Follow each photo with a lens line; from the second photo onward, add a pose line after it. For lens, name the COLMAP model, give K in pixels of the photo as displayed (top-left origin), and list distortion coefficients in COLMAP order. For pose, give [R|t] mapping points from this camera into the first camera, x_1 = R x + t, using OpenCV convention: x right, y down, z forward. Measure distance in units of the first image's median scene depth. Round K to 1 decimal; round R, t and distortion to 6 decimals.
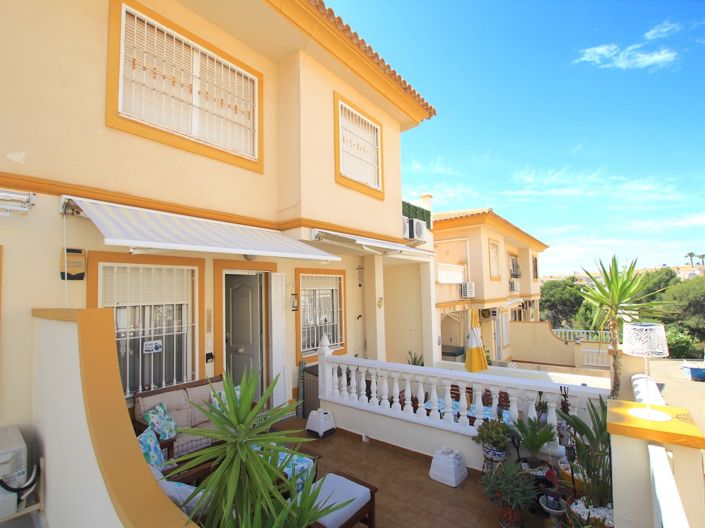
lens RADIAL K [[328.6, 0, 353.4], [0, 328.6, 271.0], [0, 0, 1]] dist [-0.030148, 0.004135]
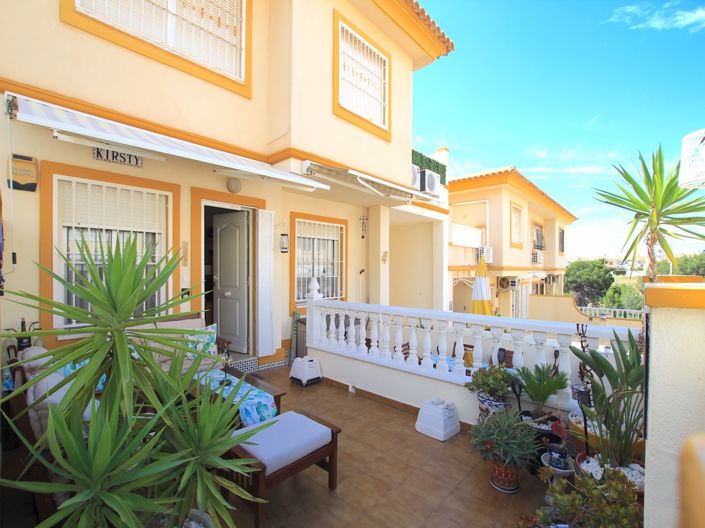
lens RADIAL K [[328.6, 0, 351.5], [0, 328.6, 264.8], [0, 0, 1]] dist [-0.030148, 0.004135]
pose [[0.997469, 0.029232, -0.064821, 0.075695], [-0.025528, 0.998033, 0.057252, 0.104880], [0.066367, -0.055452, 0.996253, 0.099845]]
